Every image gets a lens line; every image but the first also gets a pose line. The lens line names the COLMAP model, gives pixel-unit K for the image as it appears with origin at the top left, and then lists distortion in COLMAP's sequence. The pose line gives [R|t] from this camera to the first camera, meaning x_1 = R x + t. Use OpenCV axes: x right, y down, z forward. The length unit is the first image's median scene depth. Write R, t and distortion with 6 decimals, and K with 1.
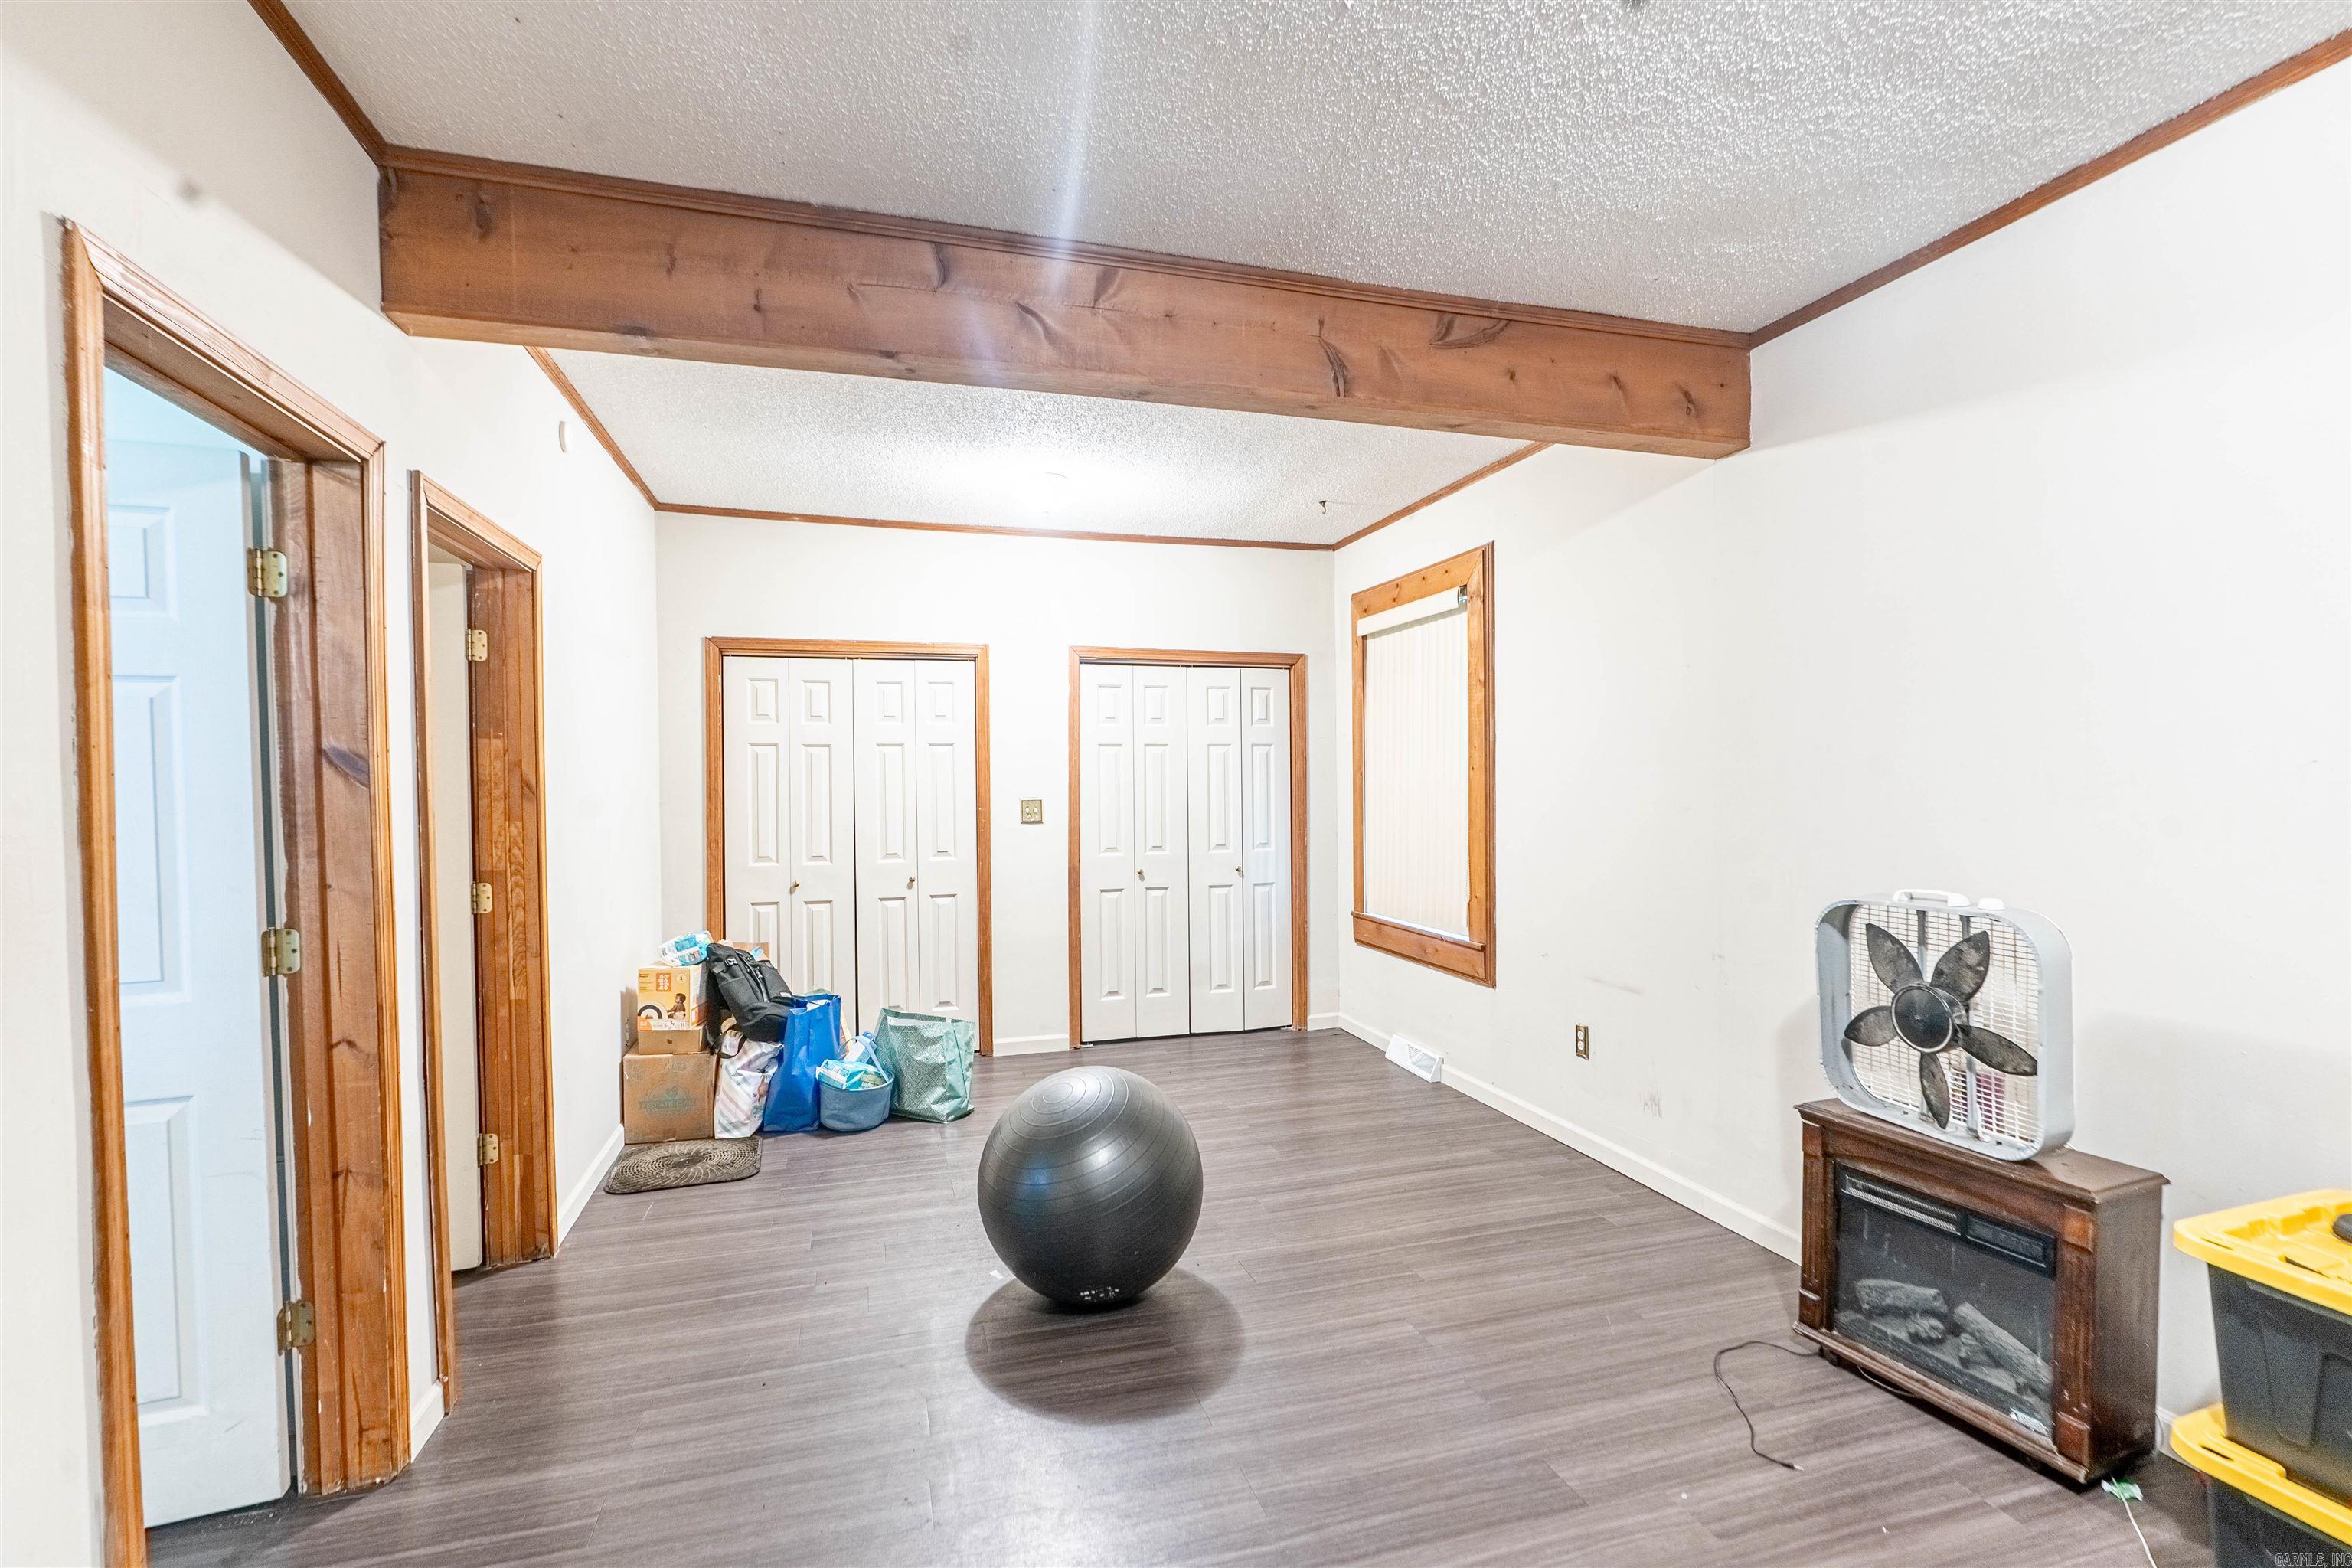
lens RADIAL K [[1086.6, 0, 1181.6], [0, 1086.6, 793.7], [0, 0, 1]] dist [-0.013975, -0.000324]
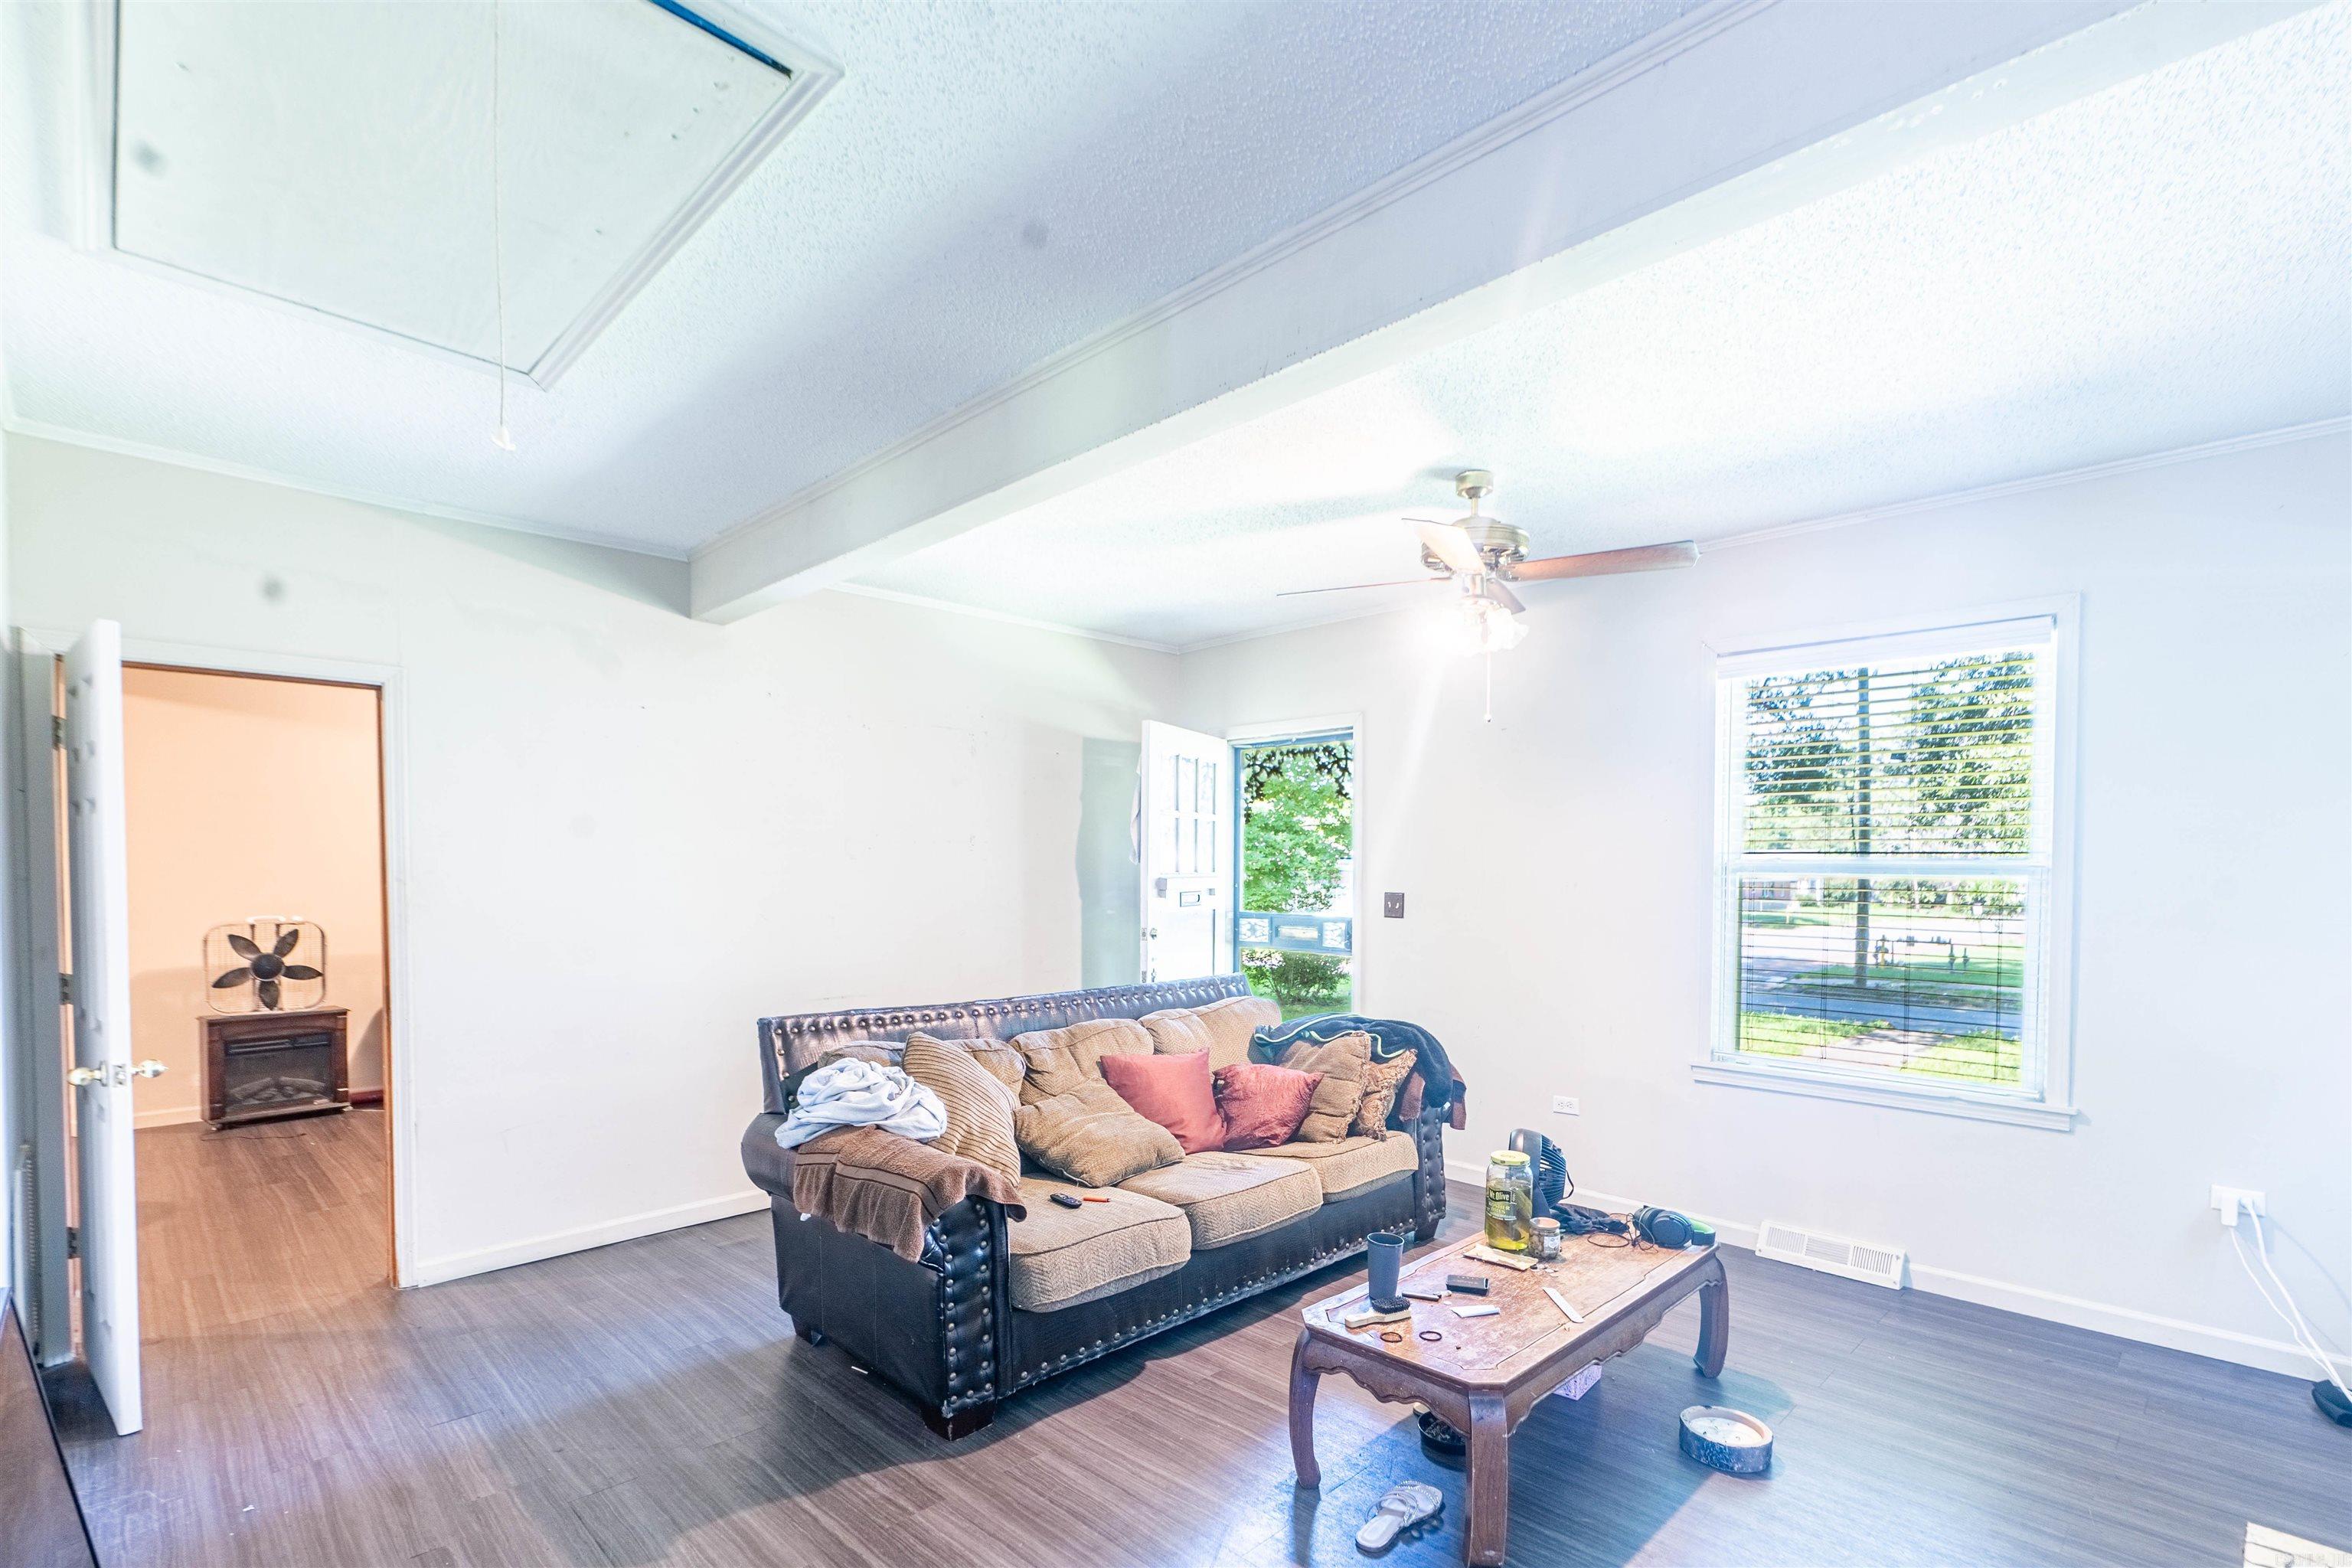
lens RADIAL K [[1086.6, 0, 1186.5], [0, 1086.6, 890.9], [0, 0, 1]] dist [-0.013975, -0.000324]
pose [[-0.472673, -0.008035, 0.881201, -2.597233], [0.017371, 0.999679, 0.018433, 0.024110], [-0.881067, 0.024020, -0.472381, 0.311680]]
